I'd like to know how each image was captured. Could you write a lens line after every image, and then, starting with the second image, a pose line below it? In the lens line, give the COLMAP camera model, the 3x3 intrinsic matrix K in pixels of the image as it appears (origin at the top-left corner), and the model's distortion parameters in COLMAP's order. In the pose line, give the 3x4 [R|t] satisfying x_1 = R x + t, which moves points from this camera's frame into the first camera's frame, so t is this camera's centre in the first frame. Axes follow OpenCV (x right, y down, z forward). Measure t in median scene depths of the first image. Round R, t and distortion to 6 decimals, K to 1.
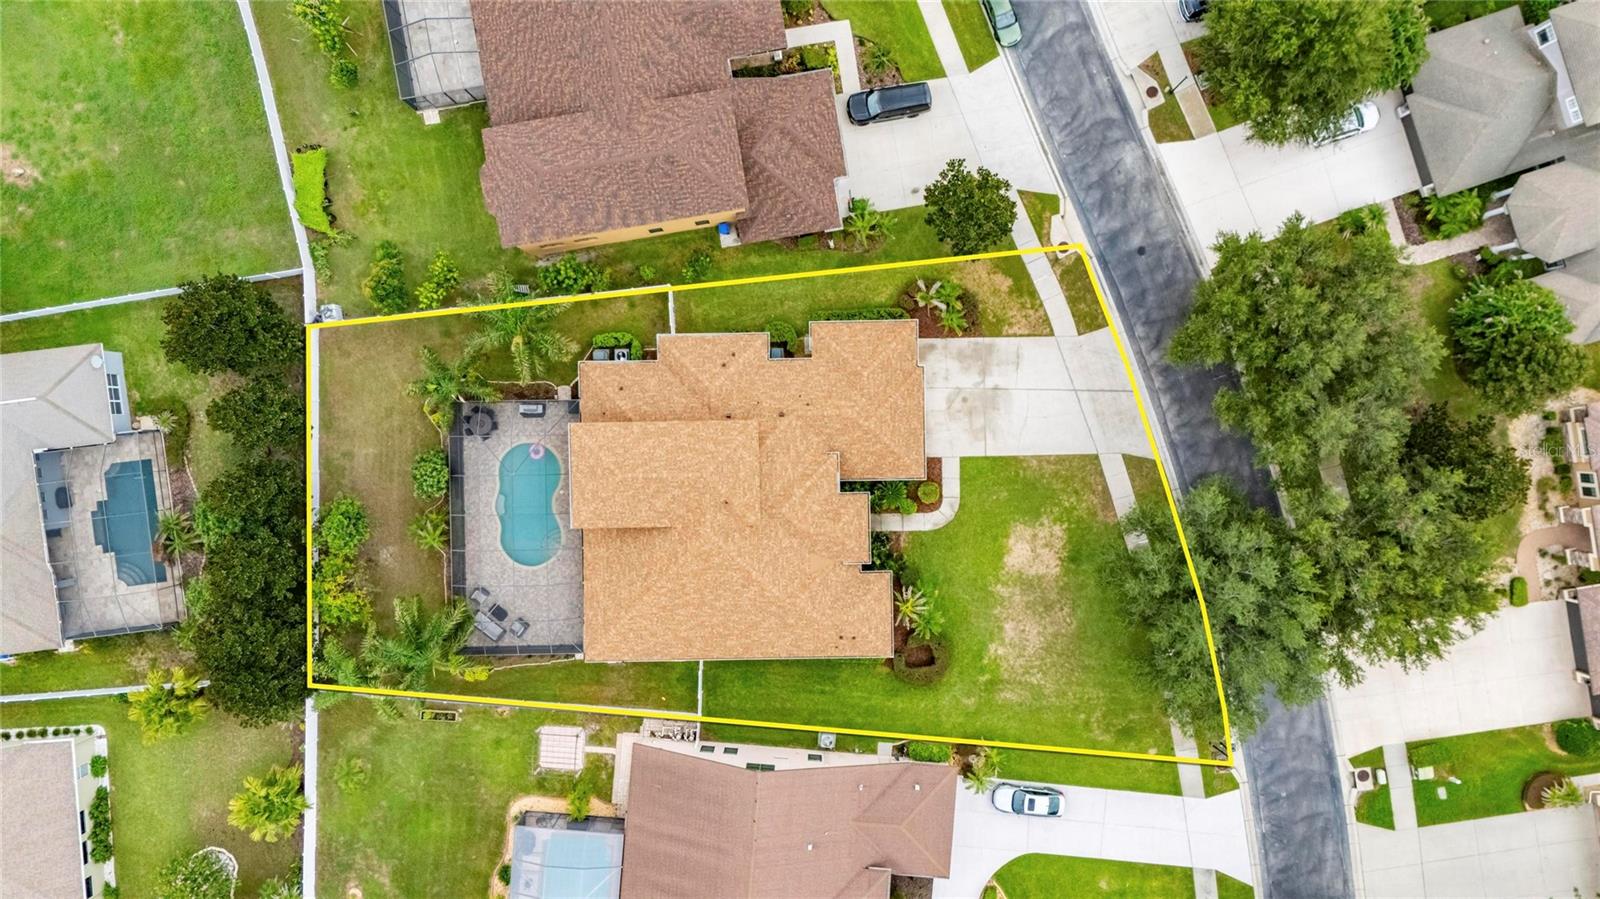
lens RADIAL K [[1169.7, 0, 804.1], [0, 1169.7, 456.8], [0, 0, 1]] dist [0.038062, -0.006925]
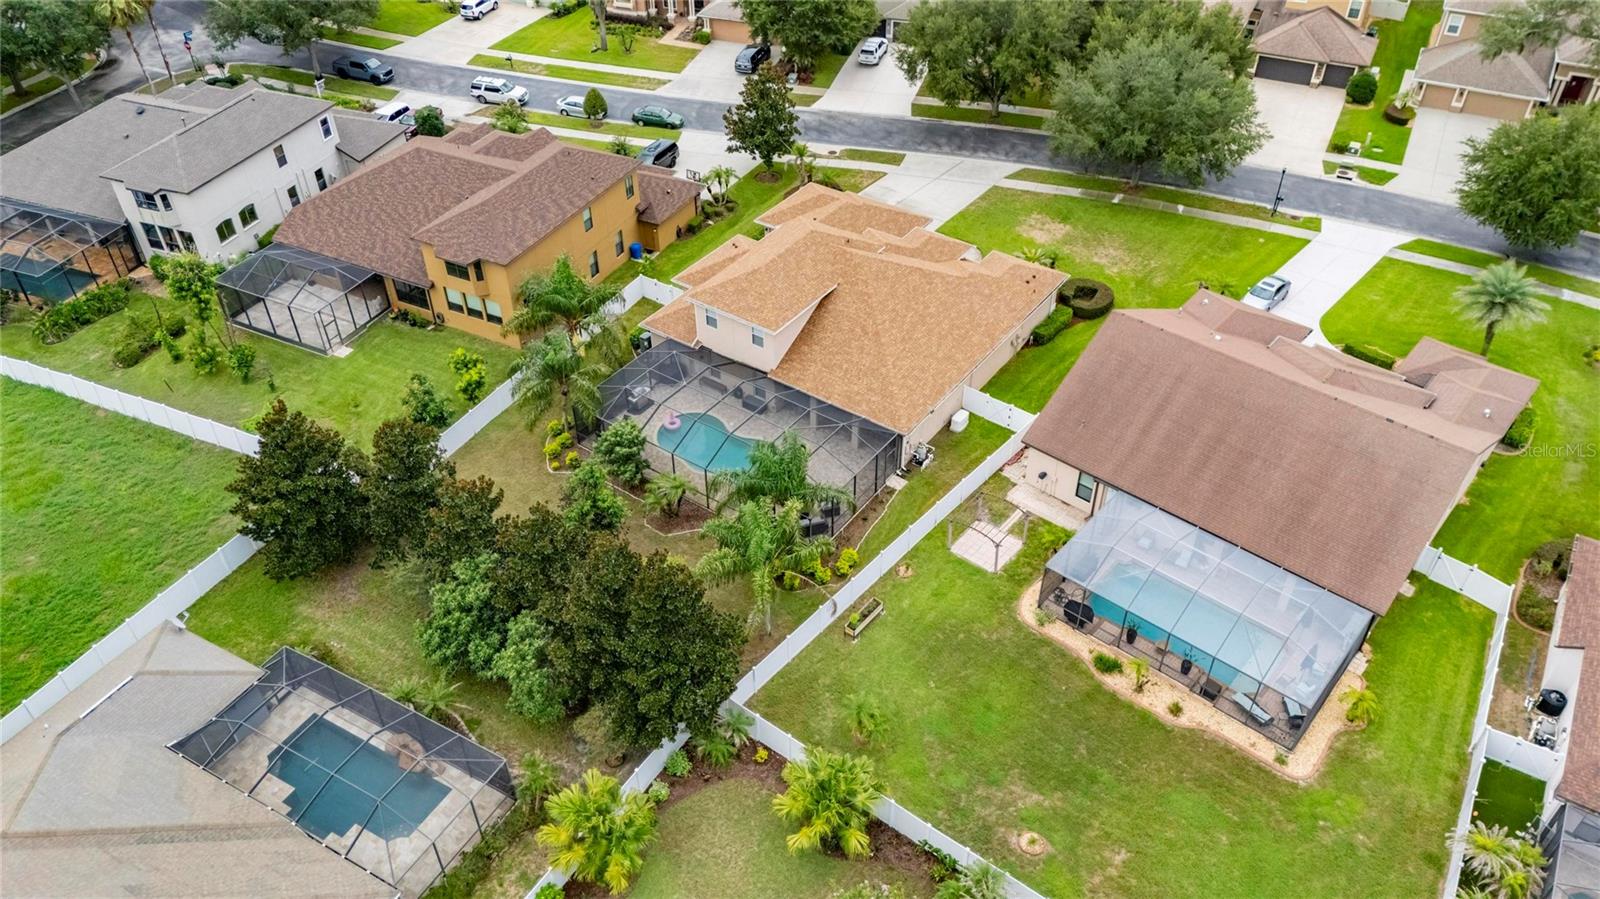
lens RADIAL K [[1169.7, 0, 804.1], [0, 1169.7, 456.8], [0, 0, 1]] dist [0.038062, -0.006925]
pose [[0.590050, -0.524571, 0.613731, -0.725167], [0.806945, 0.358613, -0.469294, 0.494053], [0.026086, 0.772154, 0.634899, 0.456583]]
